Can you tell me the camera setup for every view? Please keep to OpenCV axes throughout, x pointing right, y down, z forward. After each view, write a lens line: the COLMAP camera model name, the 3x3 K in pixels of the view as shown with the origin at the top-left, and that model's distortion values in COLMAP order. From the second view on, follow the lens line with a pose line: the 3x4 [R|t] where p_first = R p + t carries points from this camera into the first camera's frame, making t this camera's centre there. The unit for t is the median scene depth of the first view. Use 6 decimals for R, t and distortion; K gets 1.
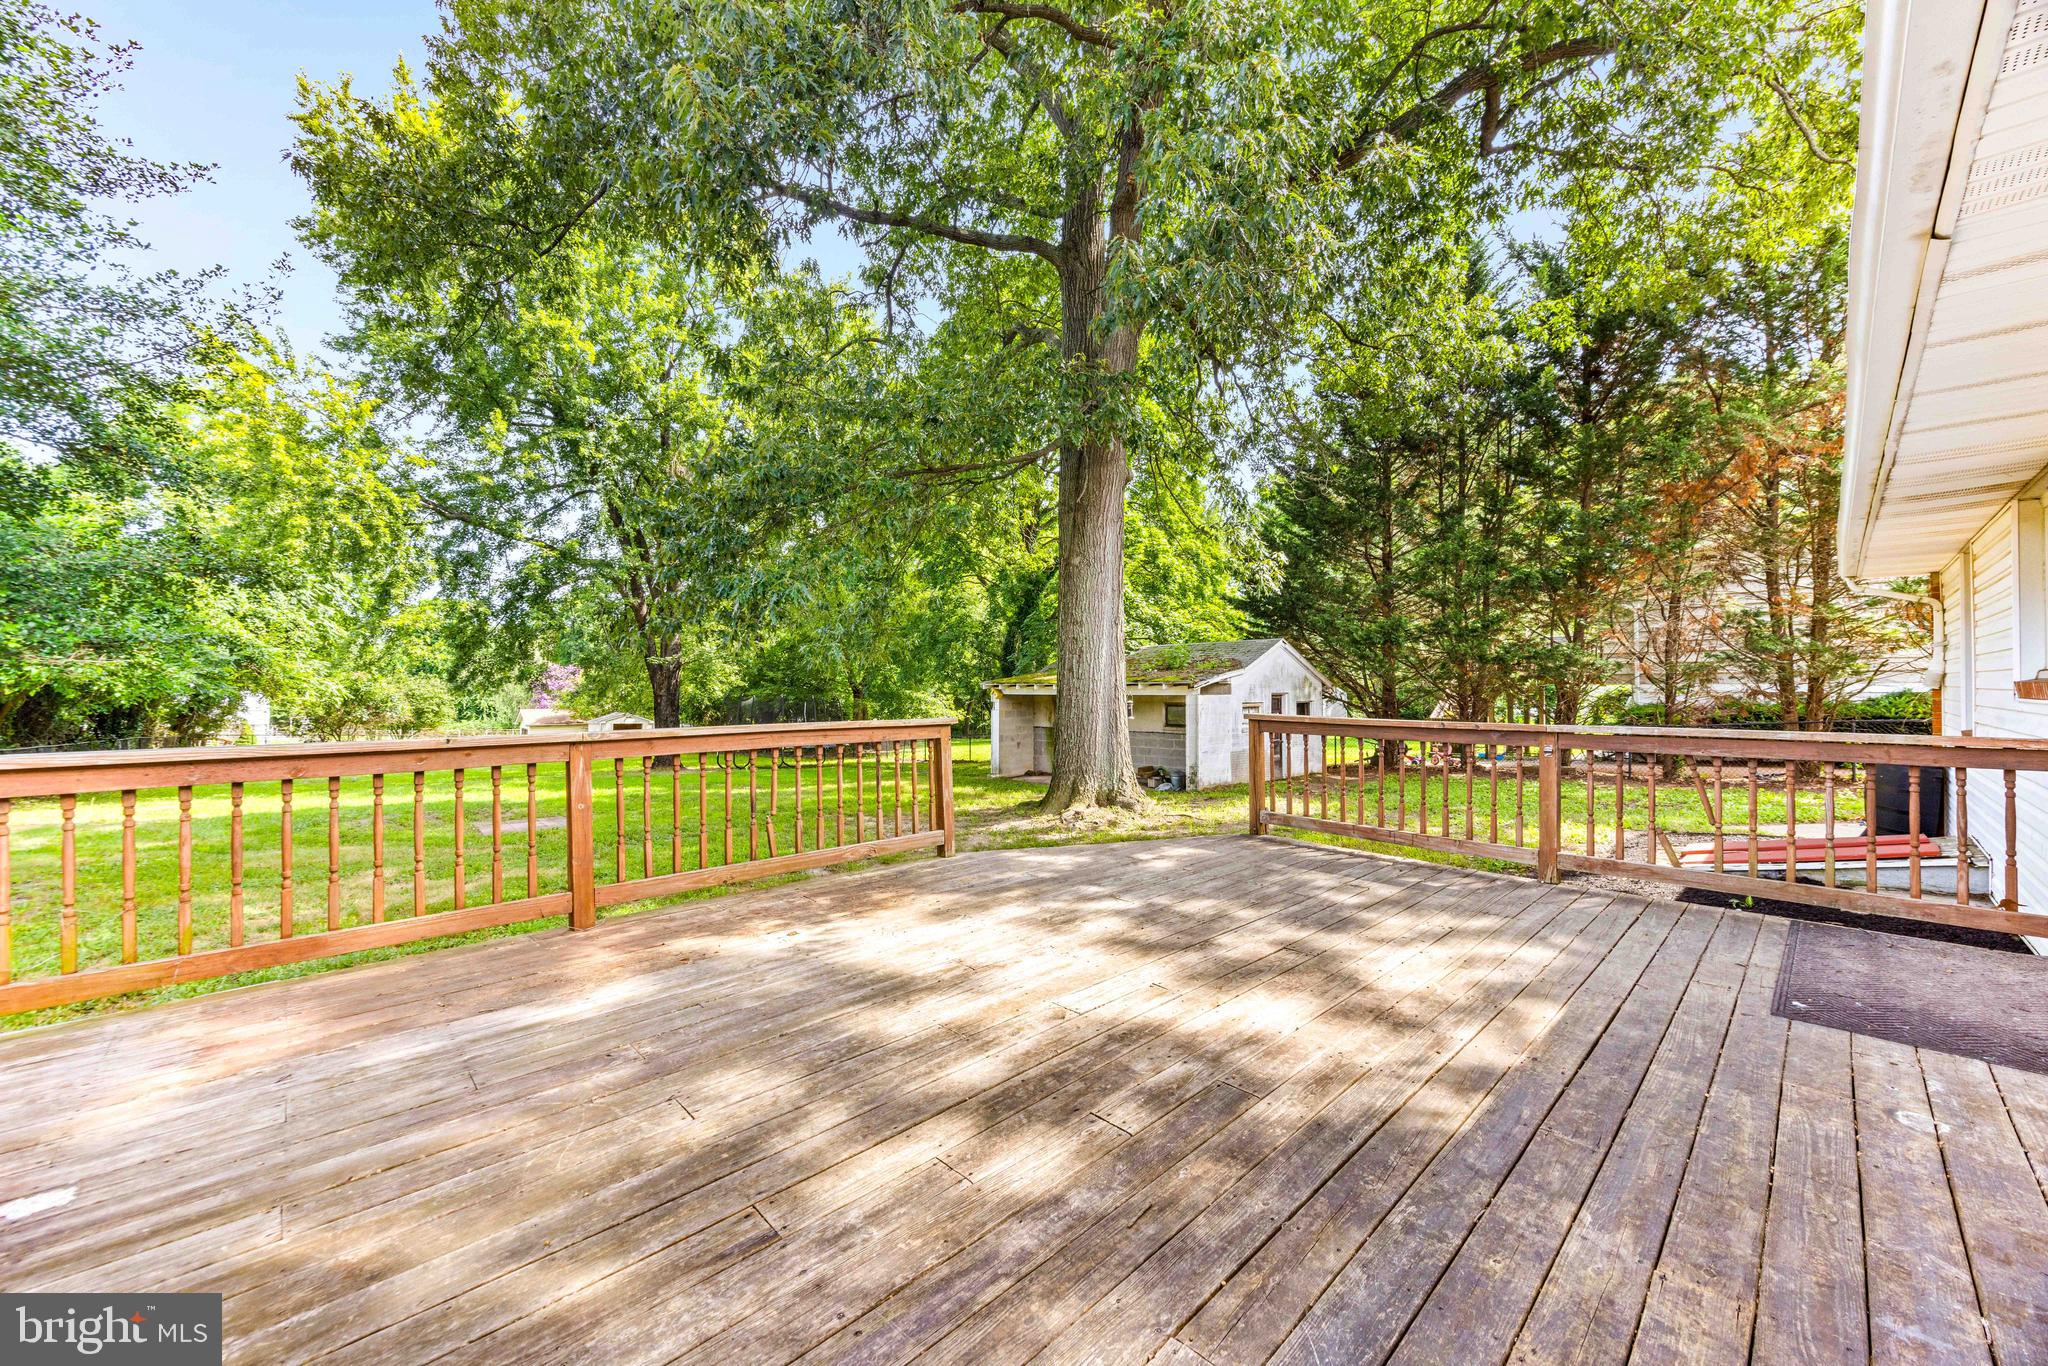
lens RADIAL K [[802.2, 0, 1024.0], [0, 802.2, 683.0], [0, 0, 1]] dist [-0.000349, -0.000049]
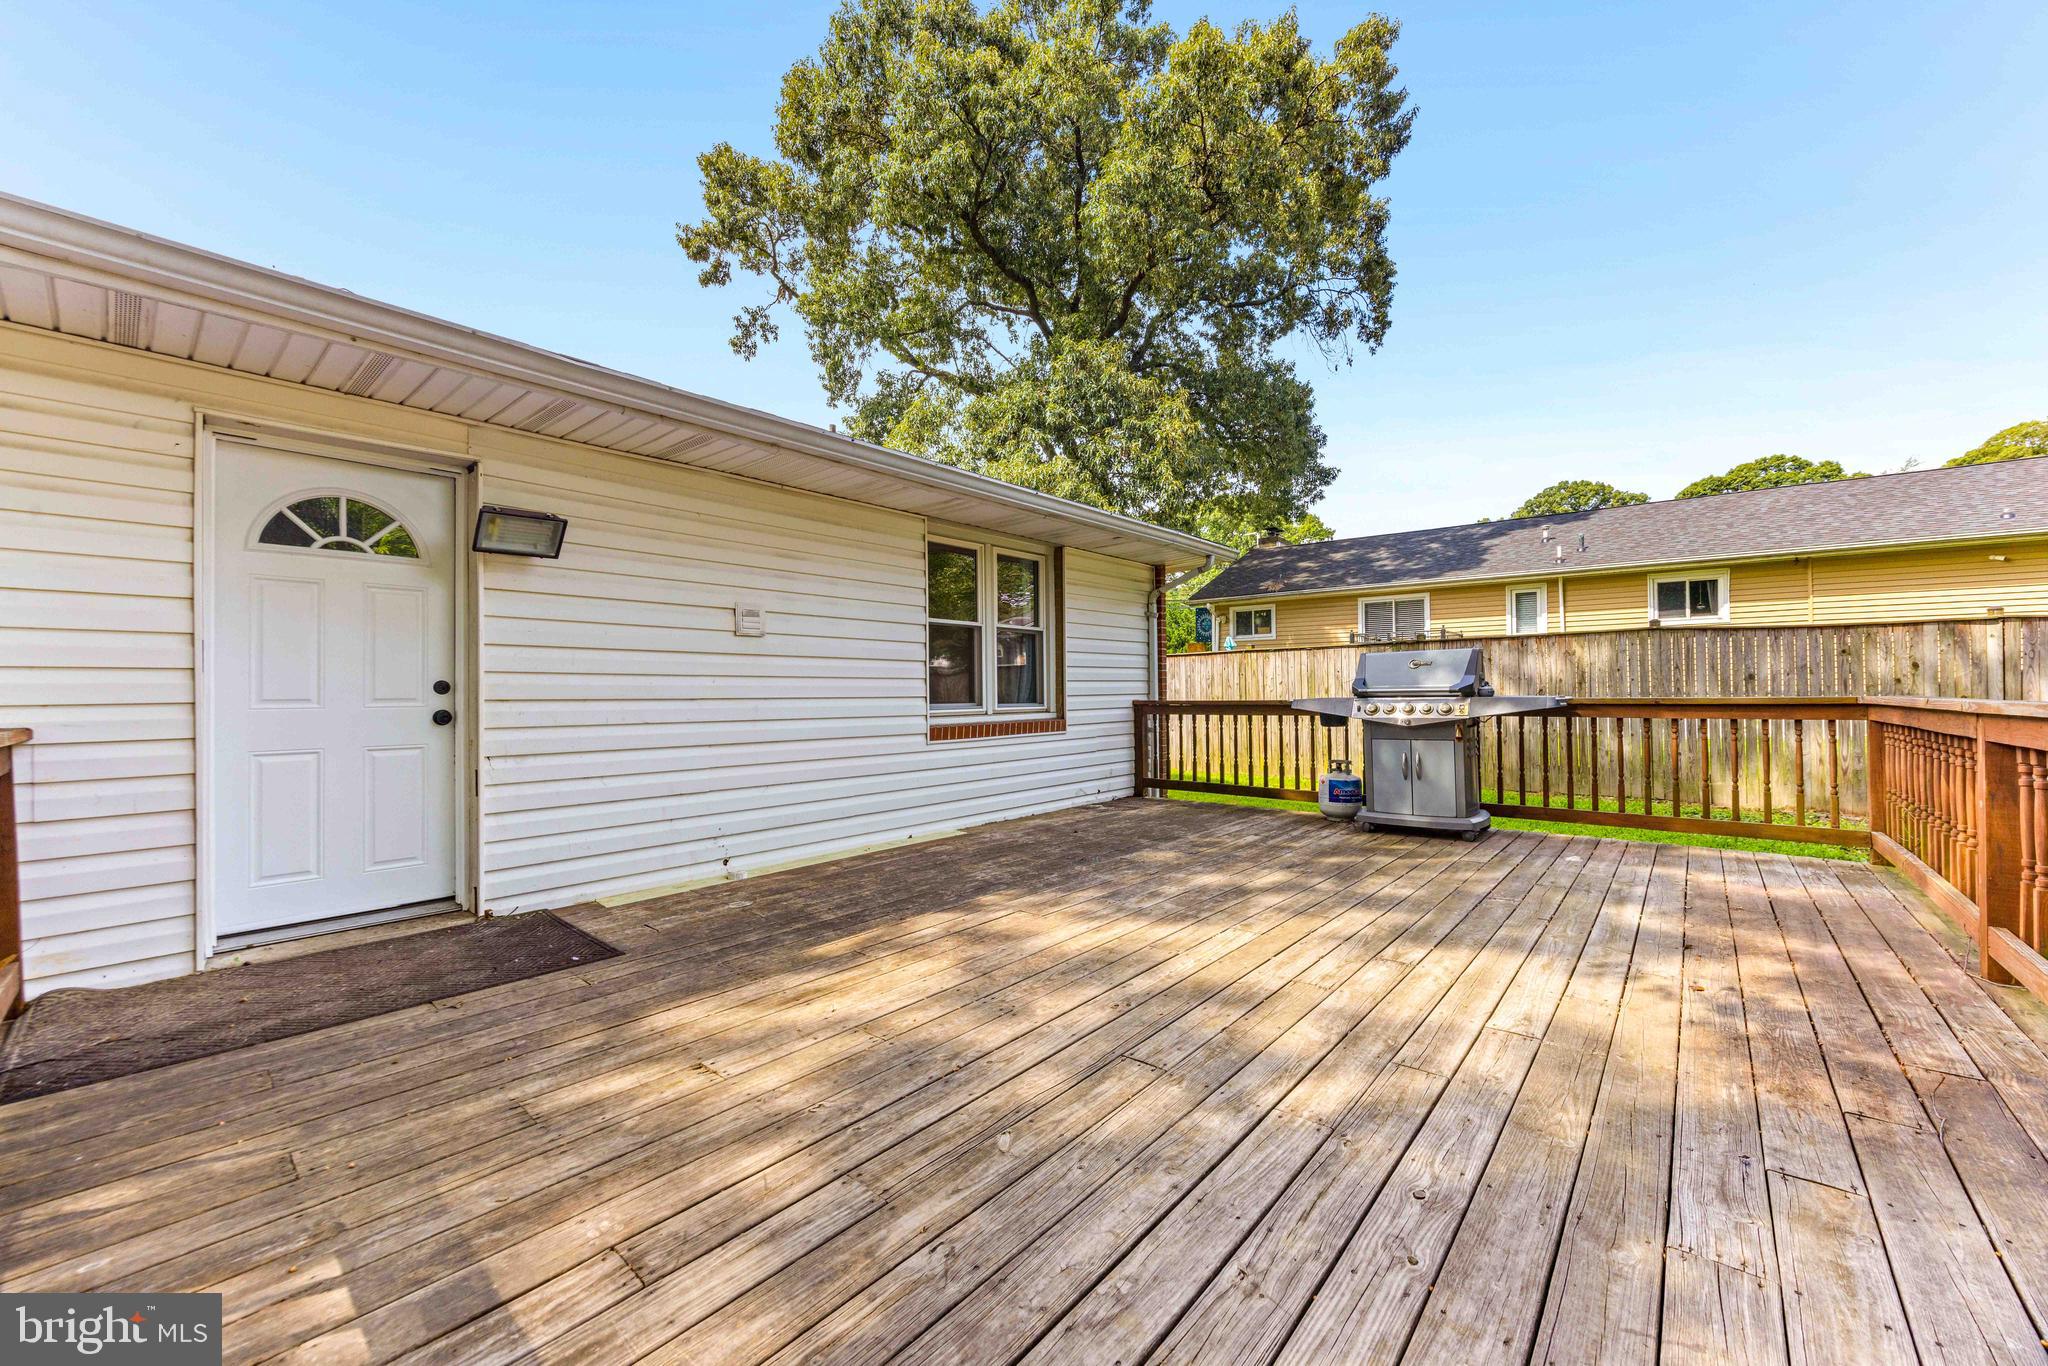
lens RADIAL K [[802.2, 0, 1024.0], [0, 802.2, 683.0], [0, 0, 1]] dist [-0.000349, -0.000049]
pose [[-0.996438, 0.013341, -0.083271, 0.359608], [0.014419, 0.999820, -0.012366, 0.044812], [0.083091, -0.013523, -0.996450, 1.661963]]
